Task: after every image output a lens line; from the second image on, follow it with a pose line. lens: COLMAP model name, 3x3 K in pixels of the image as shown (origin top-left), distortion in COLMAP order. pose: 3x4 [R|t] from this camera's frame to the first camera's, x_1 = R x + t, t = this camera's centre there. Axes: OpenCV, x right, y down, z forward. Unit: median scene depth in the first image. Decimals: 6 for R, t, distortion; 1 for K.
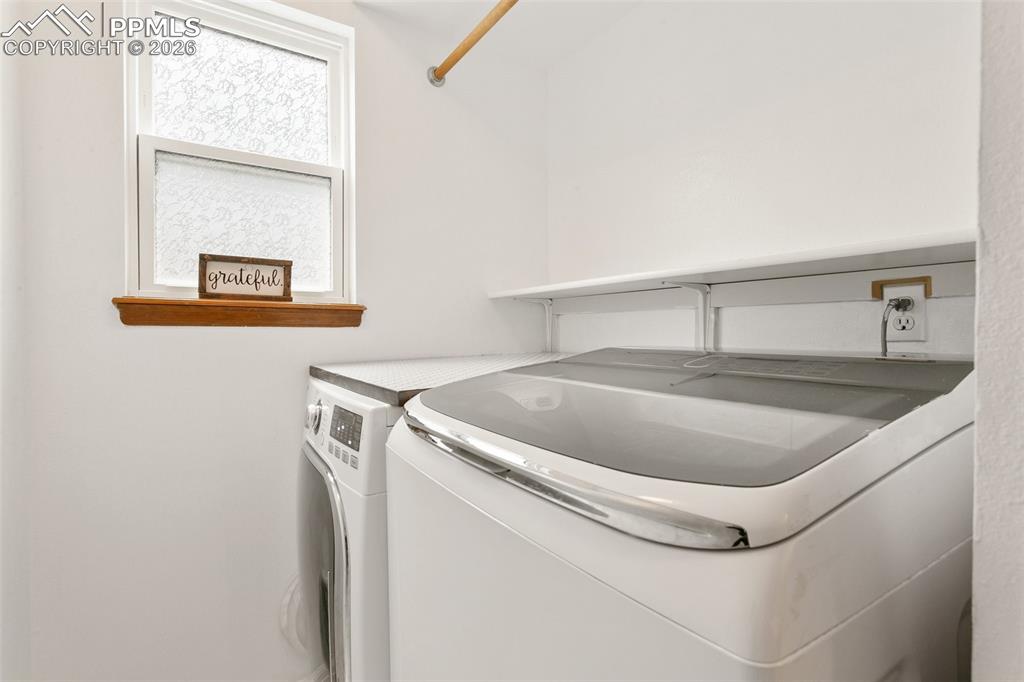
lens RADIAL K [[481.0, 0, 503.3], [0, 481.0, 331.3], [0, 0, 1]] dist [-0.000853, -0.009526]
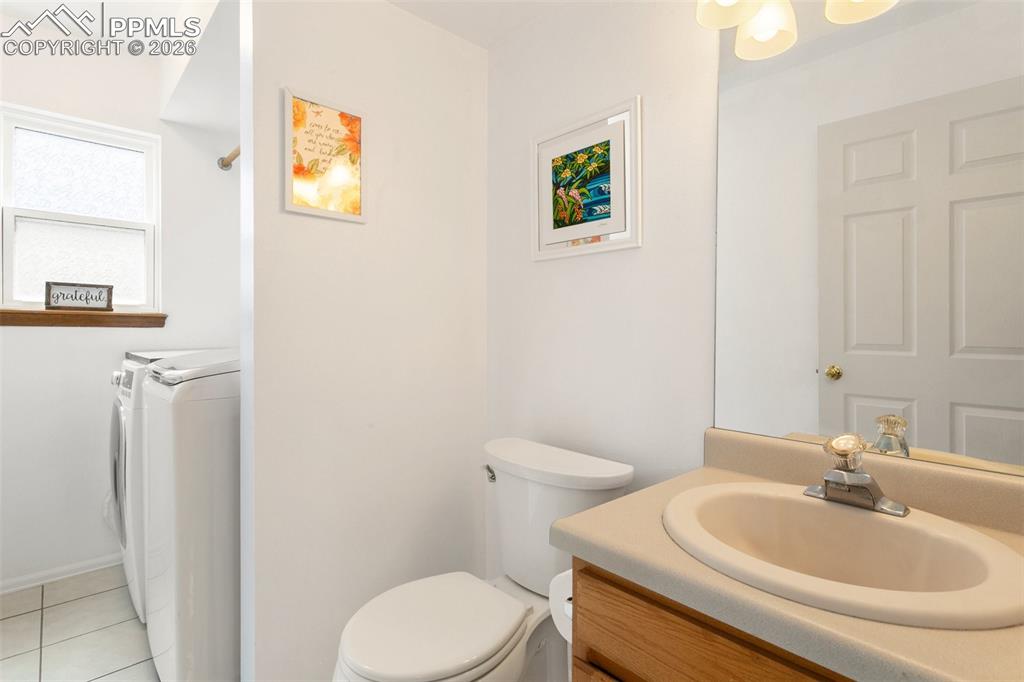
lens RADIAL K [[481.0, 0, 503.3], [0, 481.0, 331.3], [0, 0, 1]] dist [-0.000853, -0.009526]
pose [[0.983766, 0.000701, 0.179455, 0.549359], [0.000161, 0.999989, -0.004787, 0.011494], [-0.179456, 0.004739, 0.983755, -0.787638]]
